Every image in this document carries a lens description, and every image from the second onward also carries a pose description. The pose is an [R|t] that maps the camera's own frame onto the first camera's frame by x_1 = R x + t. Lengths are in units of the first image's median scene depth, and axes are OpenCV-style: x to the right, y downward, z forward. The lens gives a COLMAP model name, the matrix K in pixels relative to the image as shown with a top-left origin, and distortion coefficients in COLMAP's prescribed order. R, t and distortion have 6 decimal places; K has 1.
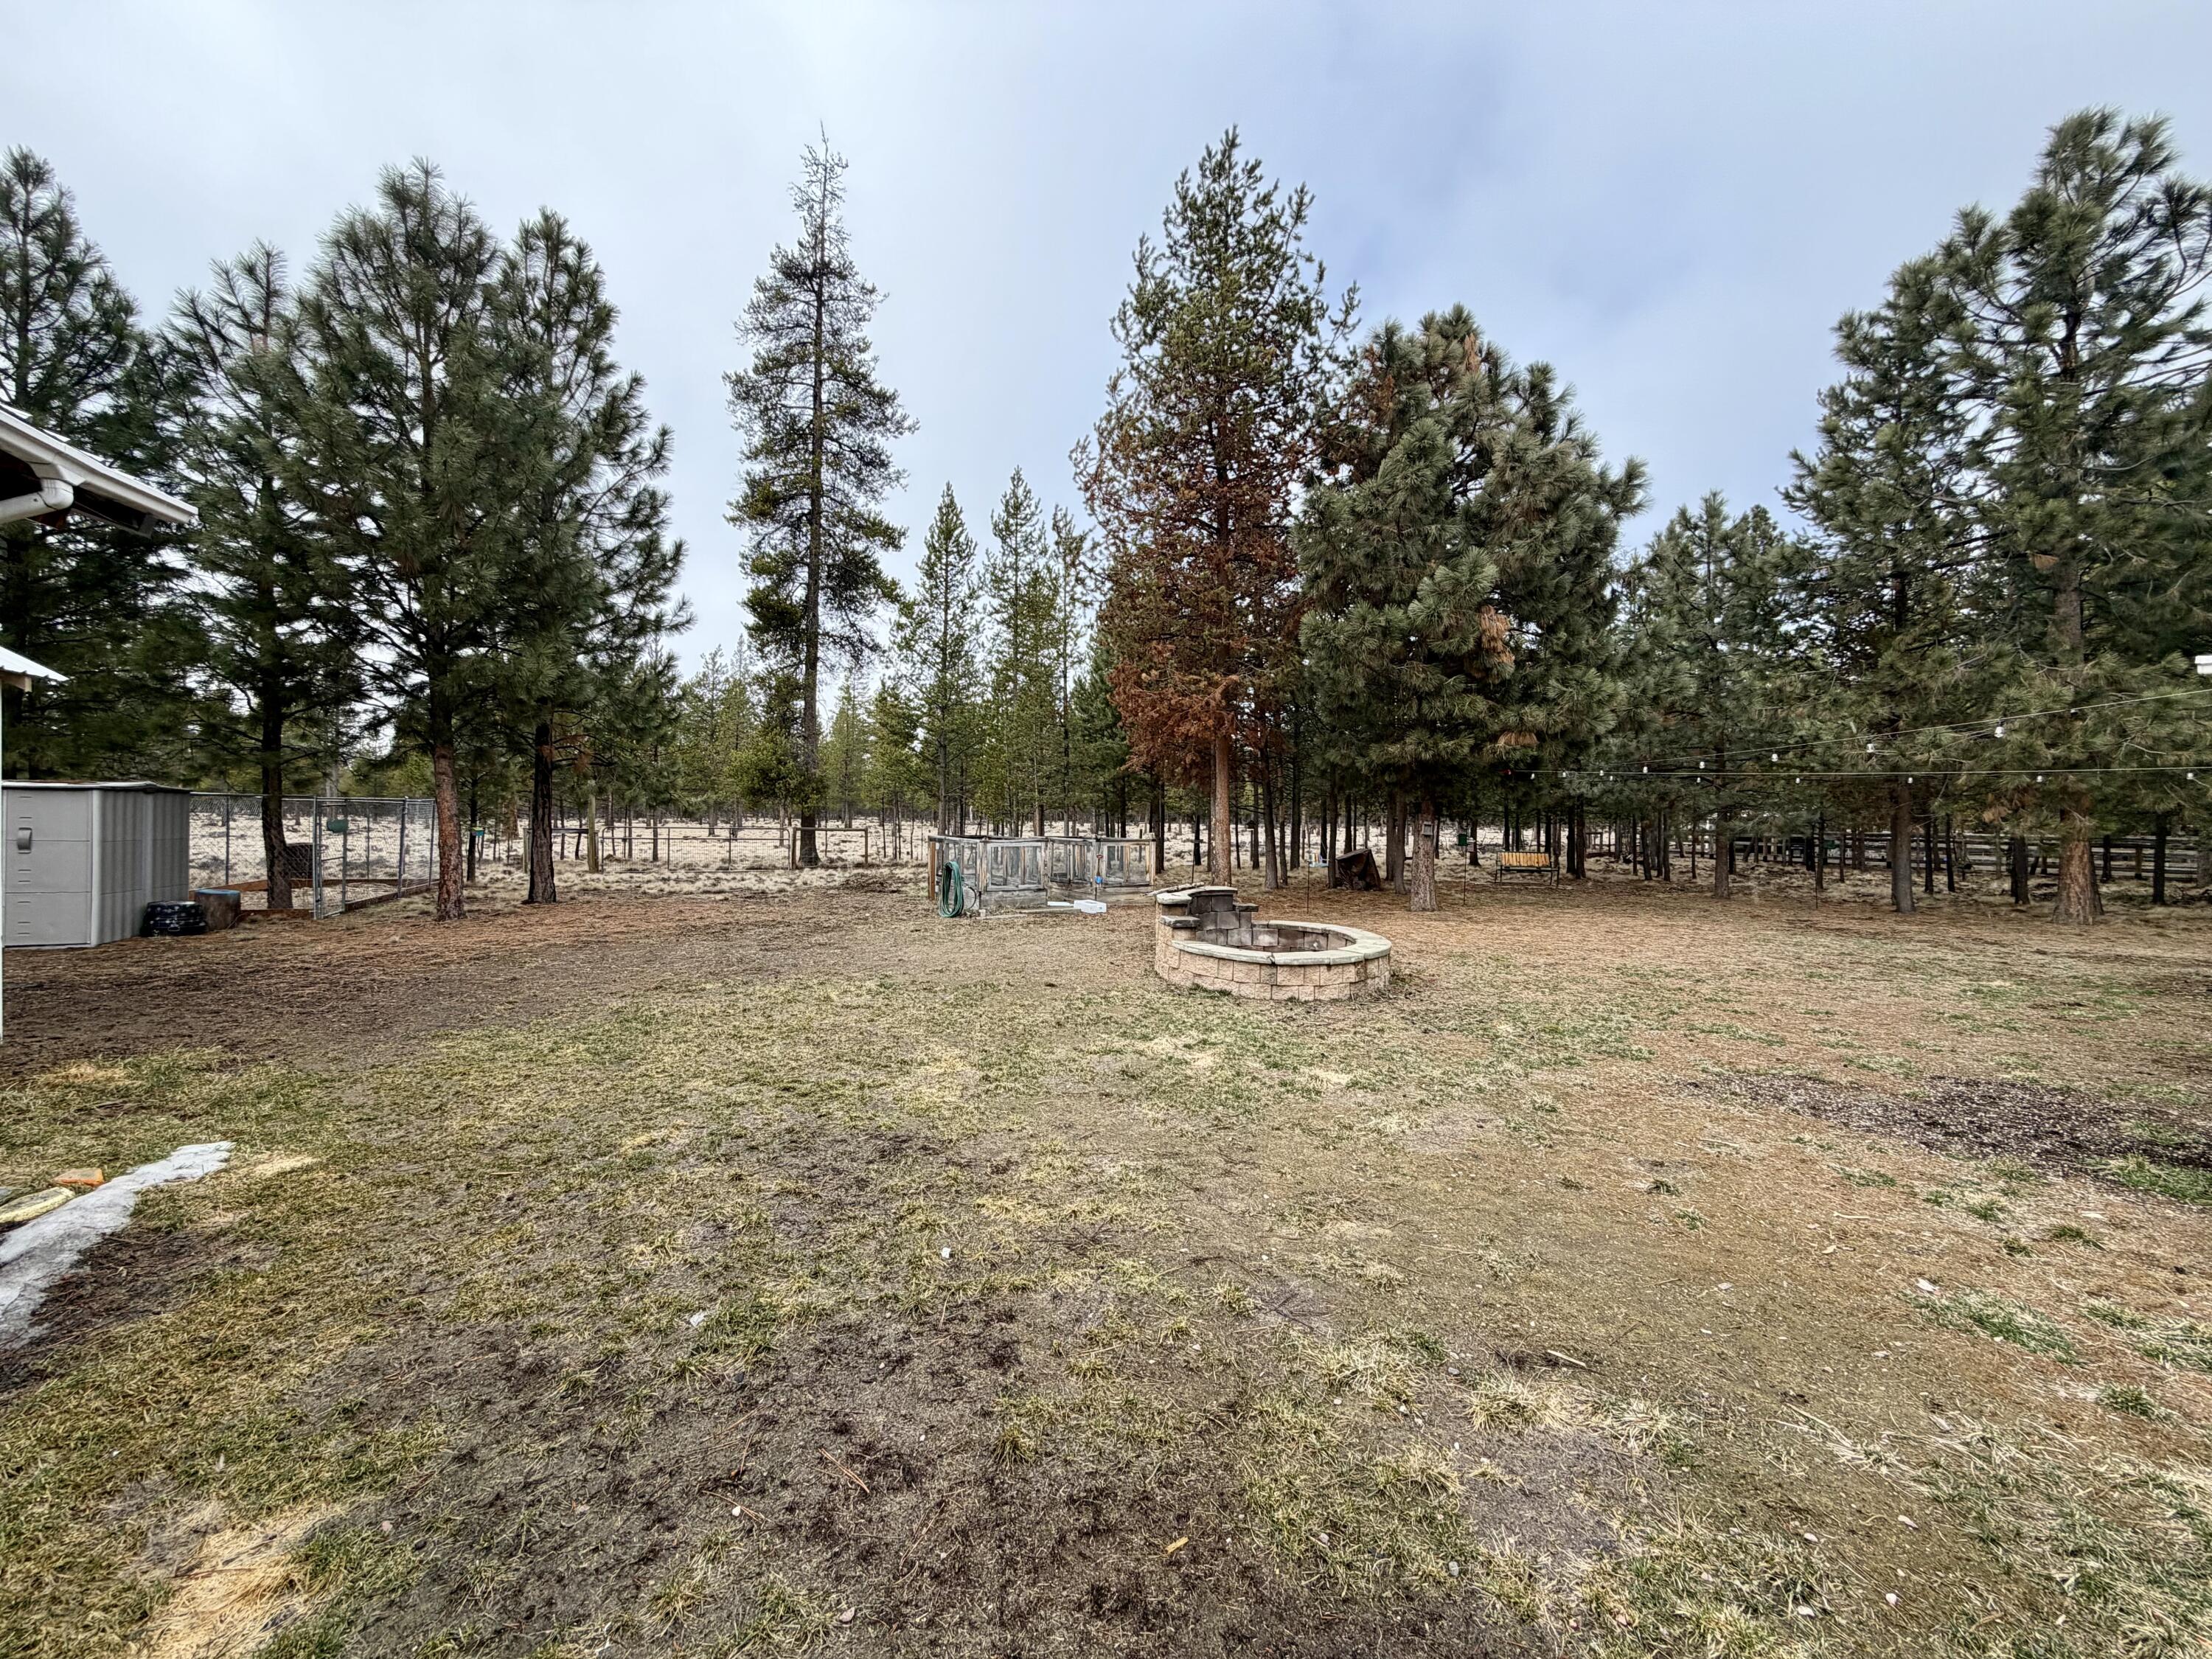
lens RADIAL K [[888.1, 0, 1102.7], [0, 888.1, 849.0], [0, 0, 1]] dist [-0.000121, -0.000498]
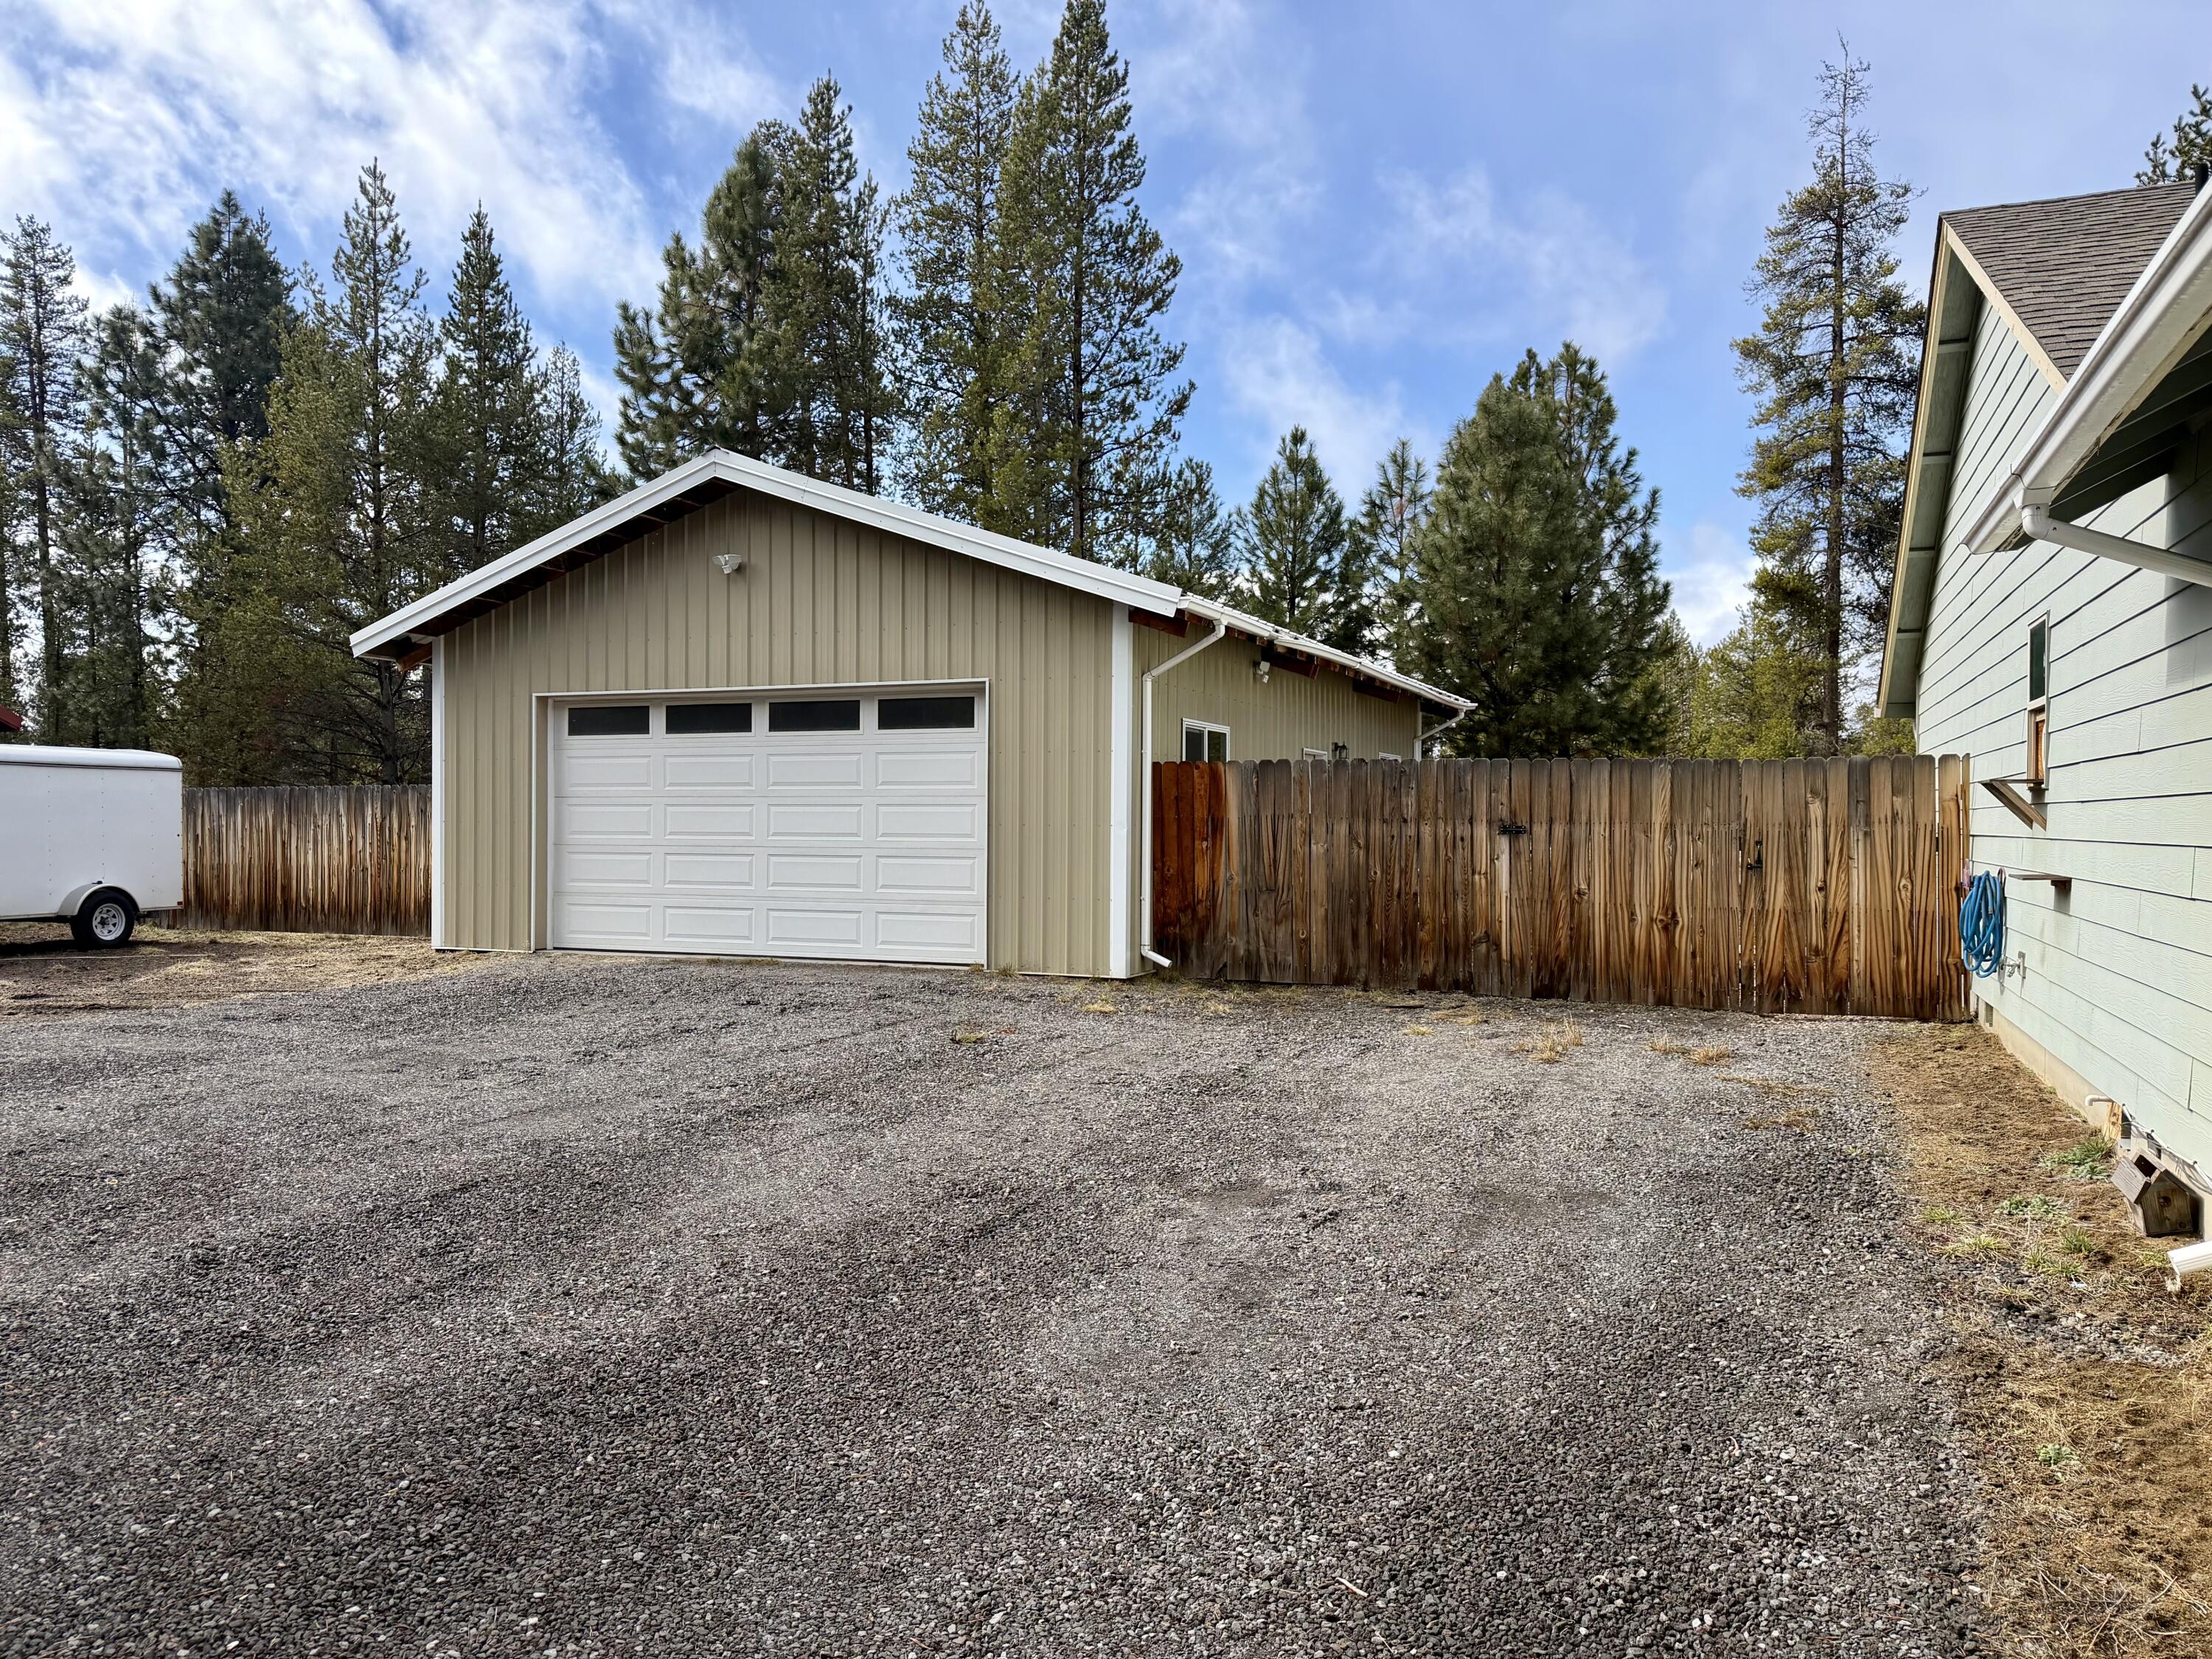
lens RADIAL K [[1559.7, 0, 1029.3], [0, 1559.7, 841.0], [0, 0, 1]] dist [-0.010929, -0.005750]
pose [[0.644538, -0.014864, -0.764428, 0.326393], [-0.019770, 0.999153, -0.036097, 0.056144], [0.764317, 0.038378, 0.643698, -0.569666]]
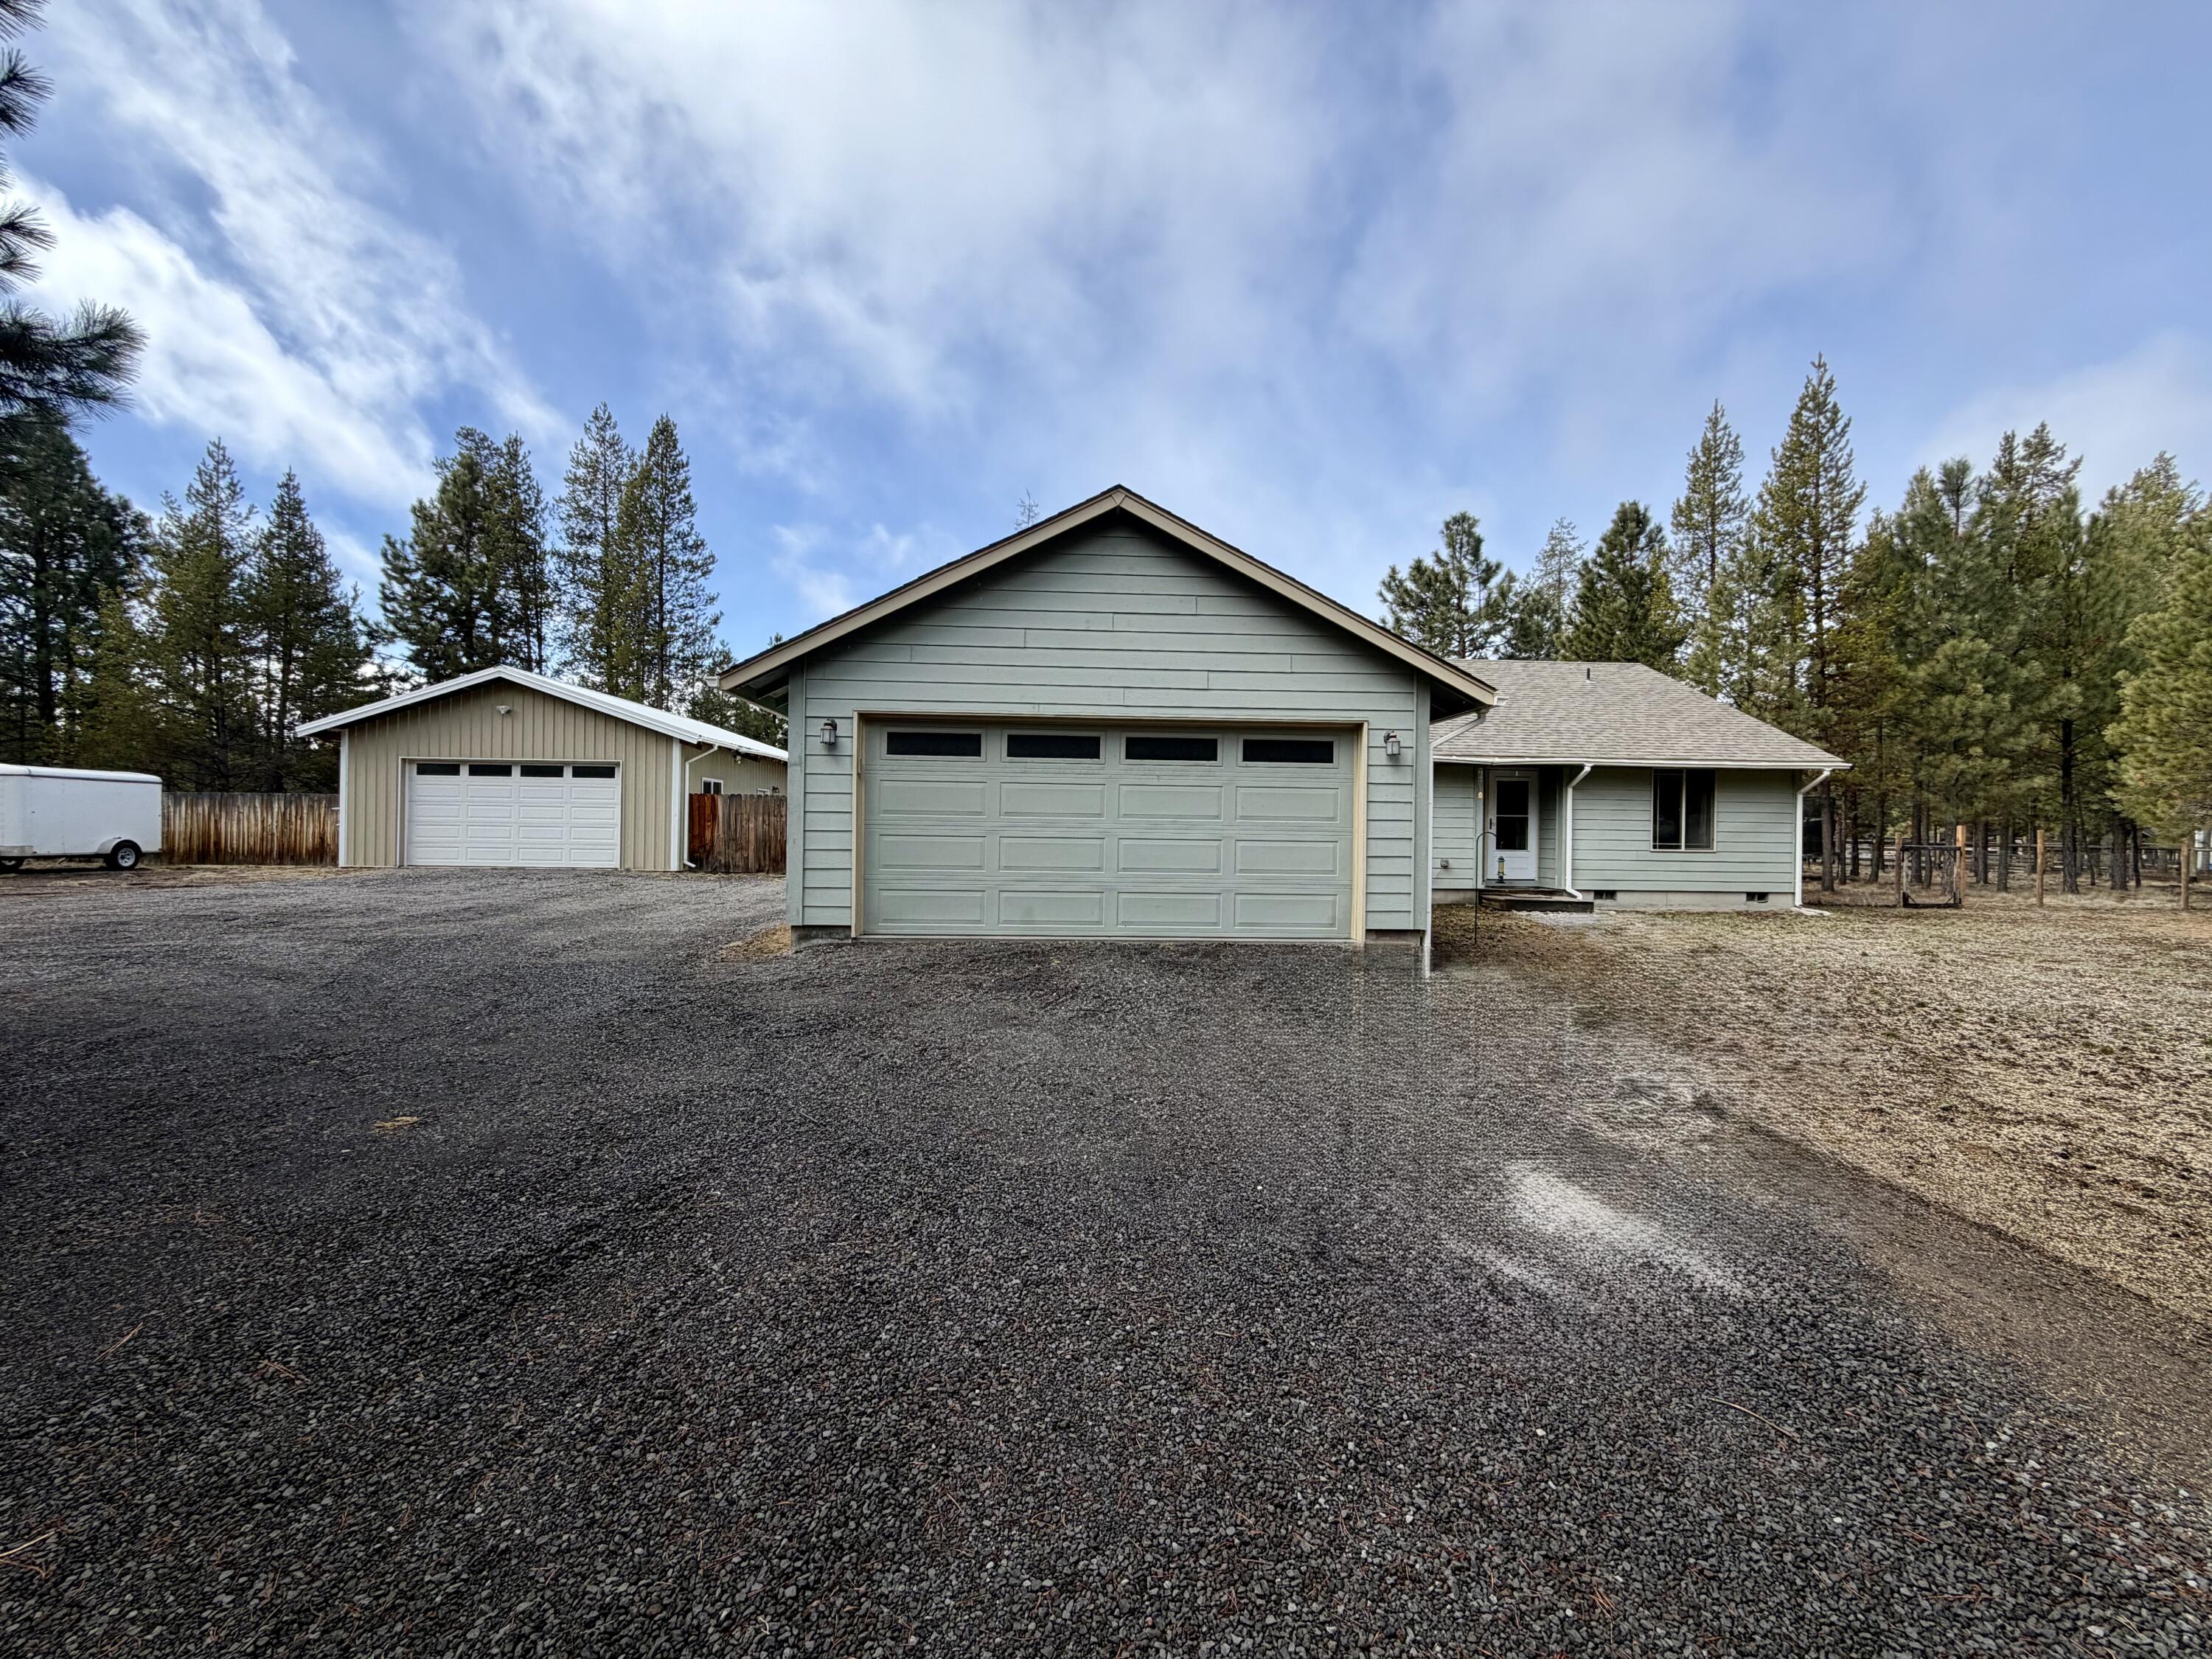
lens RADIAL K [[888.1, 0, 1101.5], [0, 888.1, 847.8], [0, 0, 1]] dist [-0.000121, -0.000498]
pose [[0.928497, -0.005972, -0.371292, 0.585329], [-0.005913, 0.999506, -0.030861, 0.080405], [0.371293, 0.030850, 0.928003, -0.797814]]
